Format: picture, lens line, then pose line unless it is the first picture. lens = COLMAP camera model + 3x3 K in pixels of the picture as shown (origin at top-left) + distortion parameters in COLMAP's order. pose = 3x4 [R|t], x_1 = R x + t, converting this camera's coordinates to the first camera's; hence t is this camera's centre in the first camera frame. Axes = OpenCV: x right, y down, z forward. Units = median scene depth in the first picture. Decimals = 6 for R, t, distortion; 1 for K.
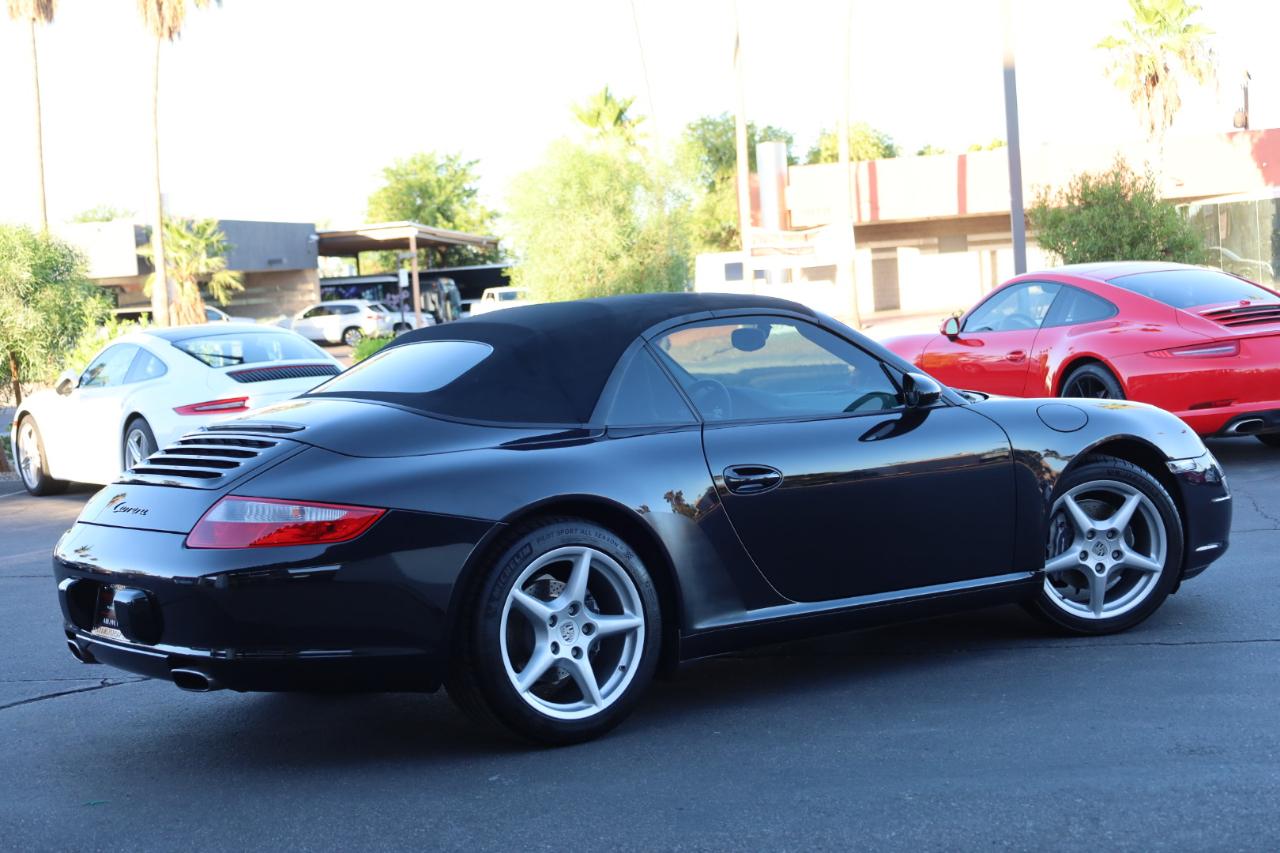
lens RADIAL K [[2152.8, 0, 638.4], [0, 2152.8, 430.9], [0, 0, 1]] dist [0.016548, -0.068243]
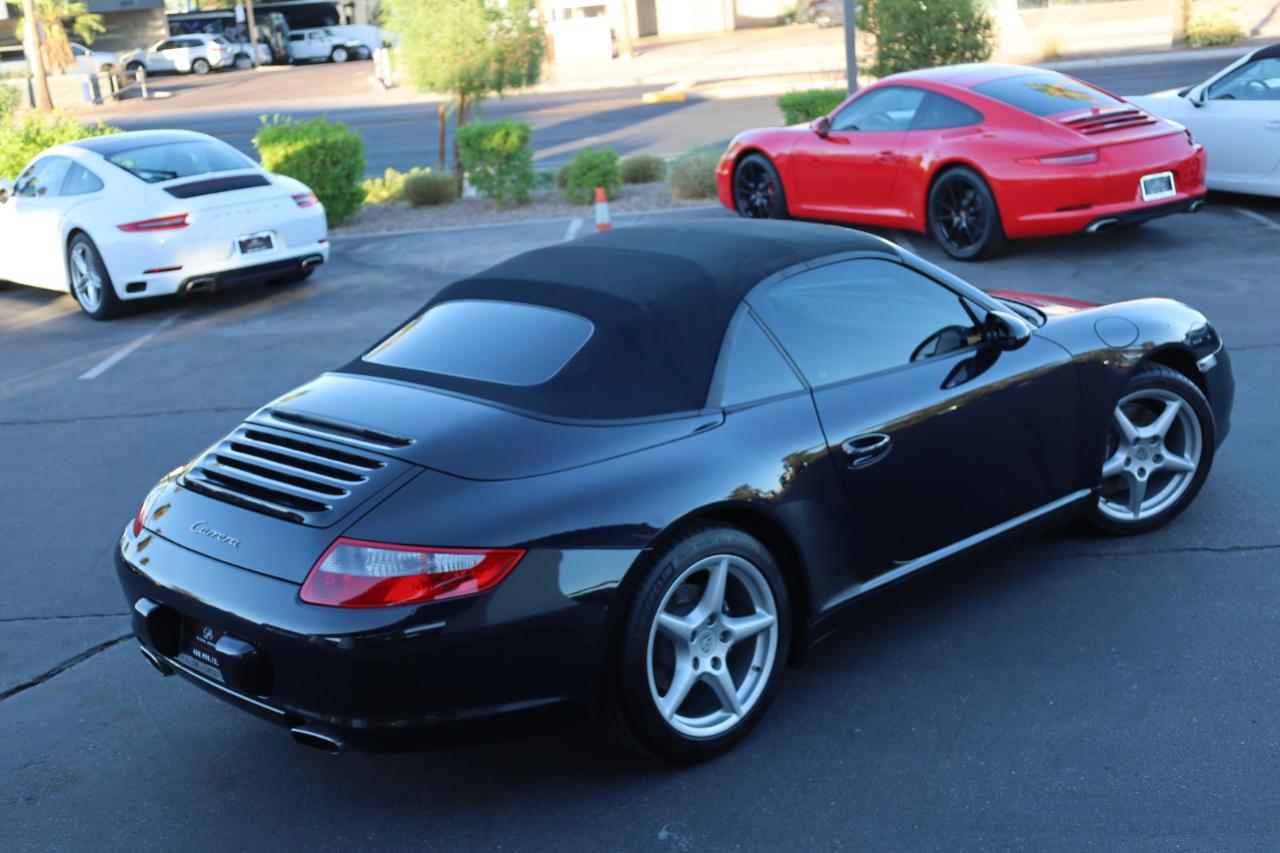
lens RADIAL K [[1679.1, 0, 638.5], [0, 1679.1, 415.1], [0, 0, 1]] dist [0.010156, 0.026196]
pose [[0.991388, -0.047343, 0.122097, -0.065439], [0.024939, 0.983555, 0.178879, -0.061090], [-0.128558, -0.174293, 0.976266, 0.135276]]
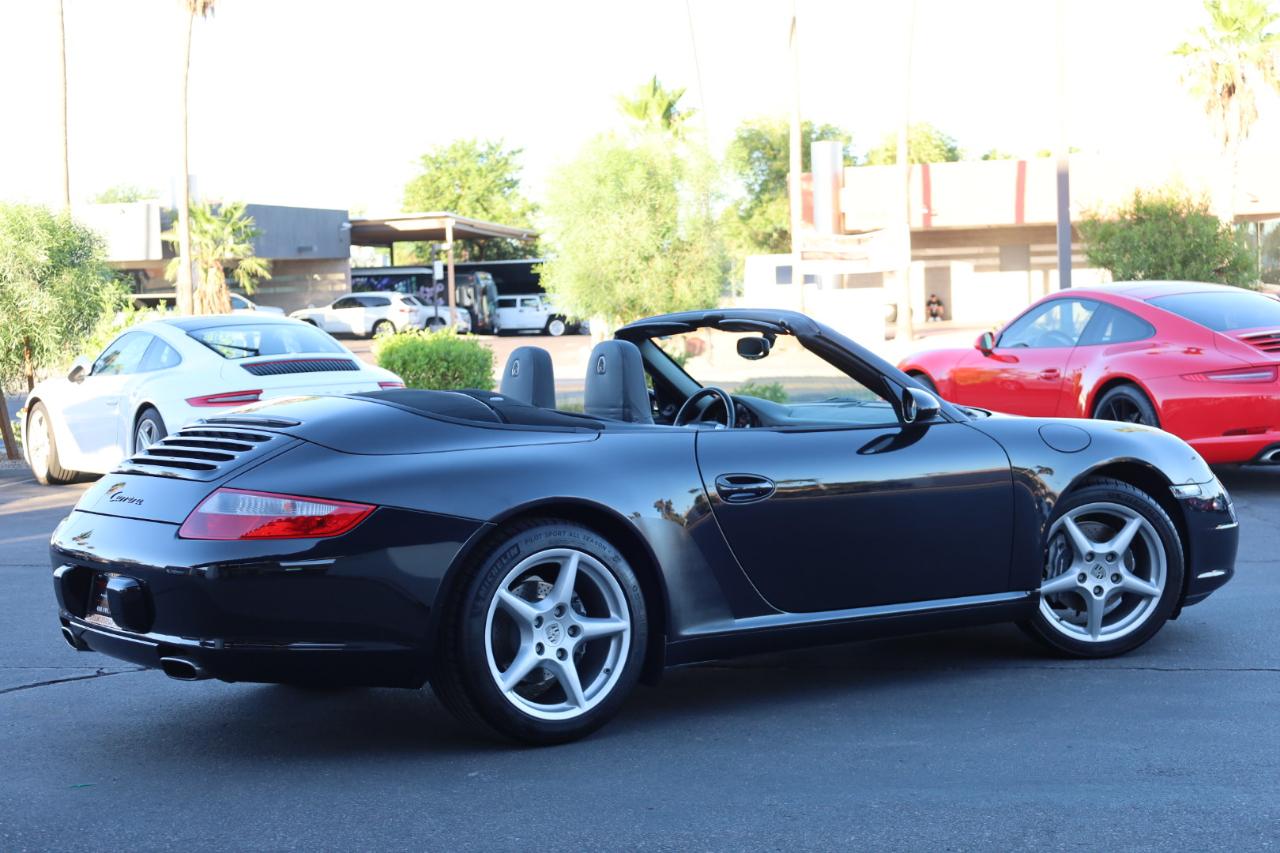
lens RADIAL K [[2278.9, 0, 641.6], [0, 2278.9, 423.8], [0, 0, 1]] dist [-0.035036, 0.270067]
pose [[0.999242, 0.033821, -0.019302, 0.011542], [-0.033947, 0.999404, -0.006223, 0.000156], [0.019080, 0.006874, 0.999794, -0.029832]]
